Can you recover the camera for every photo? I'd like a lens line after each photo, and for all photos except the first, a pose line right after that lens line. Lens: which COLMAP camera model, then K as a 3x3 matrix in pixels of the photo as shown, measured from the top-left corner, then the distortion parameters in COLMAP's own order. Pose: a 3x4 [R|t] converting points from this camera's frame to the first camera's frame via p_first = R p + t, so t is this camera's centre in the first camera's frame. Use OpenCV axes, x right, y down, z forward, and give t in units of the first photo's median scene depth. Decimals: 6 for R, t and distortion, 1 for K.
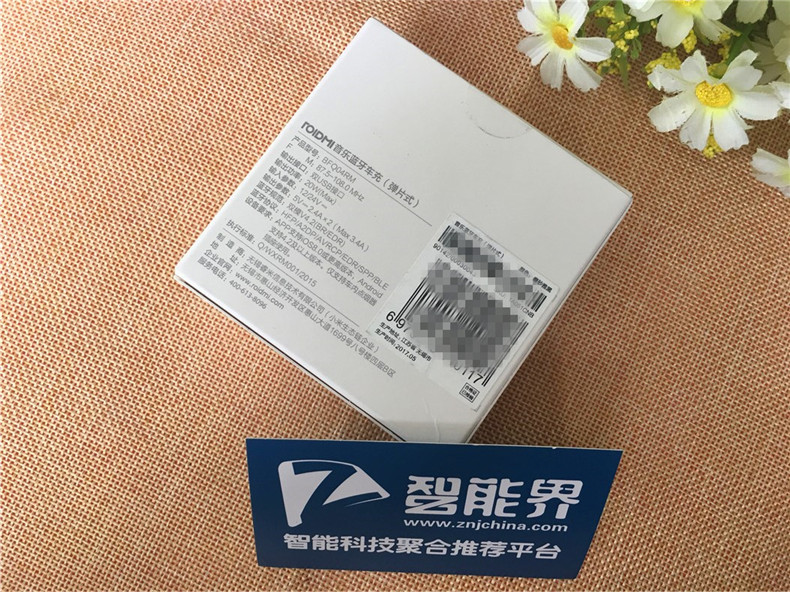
lens RADIAL K [[717.5, 0, 392.3], [0, 717.5, 298.2], [0, 0, 1]] dist [0.048733, -0.069358]
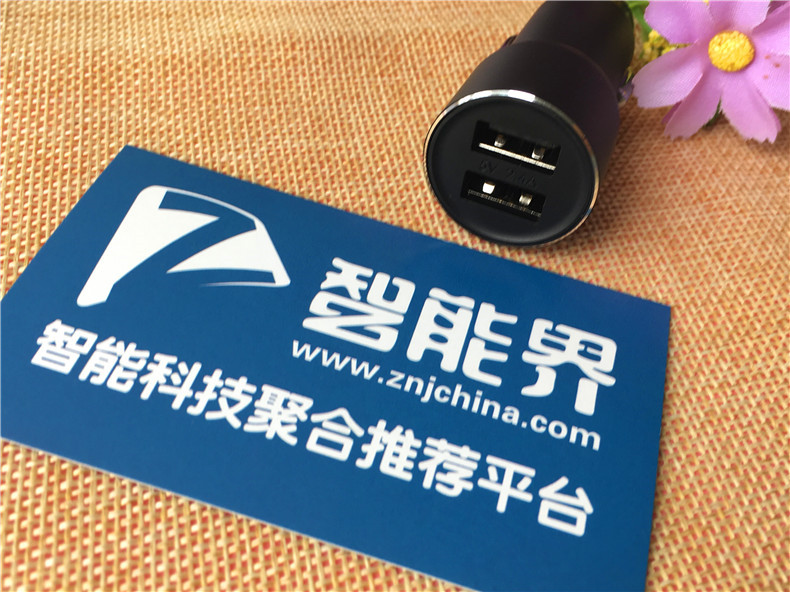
lens RADIAL K [[881.6, 0, 395.7], [0, 881.6, 299.4], [0, 0, 1]] dist [0.039302, 0.000000]
pose [[0.969670, 0.237345, -0.058372, 0.117985], [-0.105478, 0.190913, -0.975923, 0.917538], [-0.220486, 0.952481, 0.210158, 0.812099]]
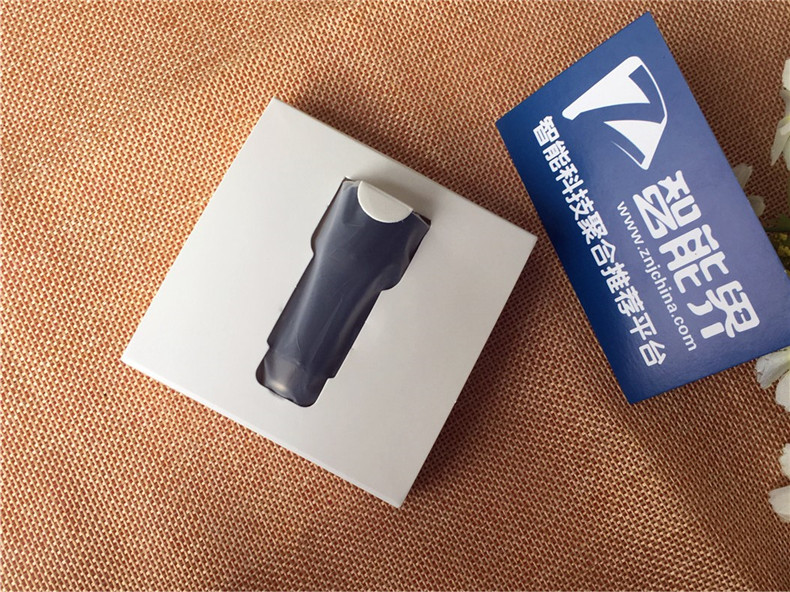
lens RADIAL K [[881.6, 0, 389.5], [0, 881.6, 293.7], [0, 0, 1]] dist [0.039302, 0.000000]
pose [[0.443828, 0.877676, -0.180836, 0.210783], [-0.886340, 0.459678, 0.055662, 0.589609], [0.131979, 0.135578, 0.981937, -0.264660]]
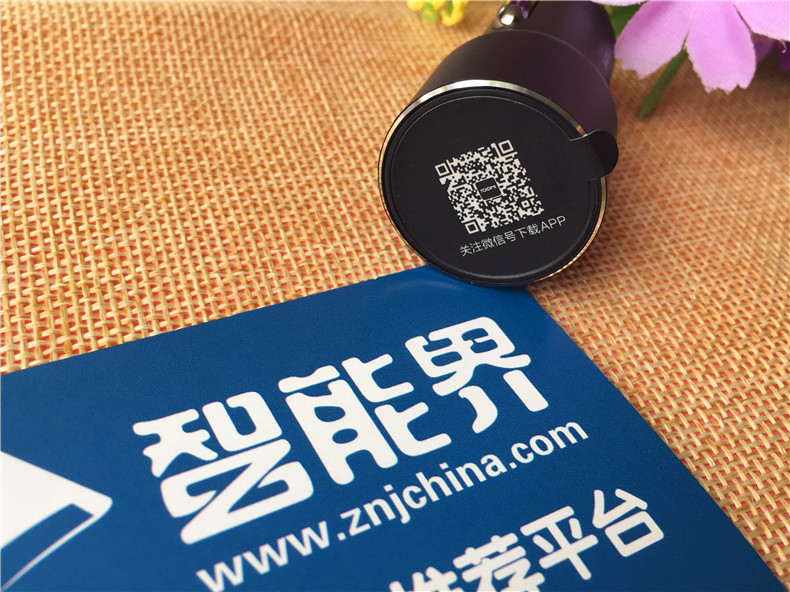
lens RADIAL K [[881.6, 0, 392.4], [0, 881.6, 312.2], [0, 0, 1]] dist [0.039302, 0.000000]
pose [[0.820653, -0.291764, 0.491327, -0.074425], [0.539809, 0.113786, -0.834062, 0.676299], [0.187443, 0.949698, 0.250876, 0.794617]]
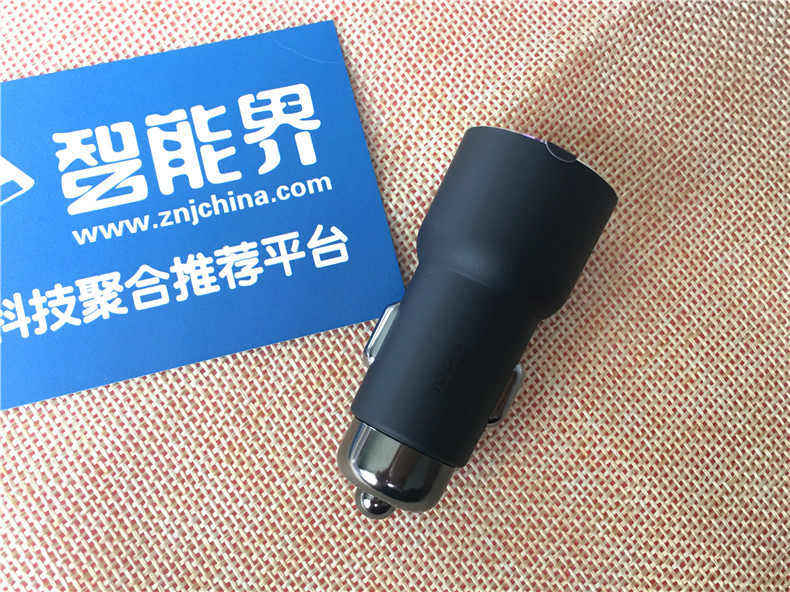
lens RADIAL K [[881.6, 0, 395.3], [0, 881.6, 293.5], [0, 0, 1]] dist [0.039302, 0.000000]
pose [[0.946333, -0.292381, 0.137719, 0.159555], [0.301862, 0.647376, -0.699846, 0.962098], [0.115466, 0.703859, 0.700892, 0.523262]]
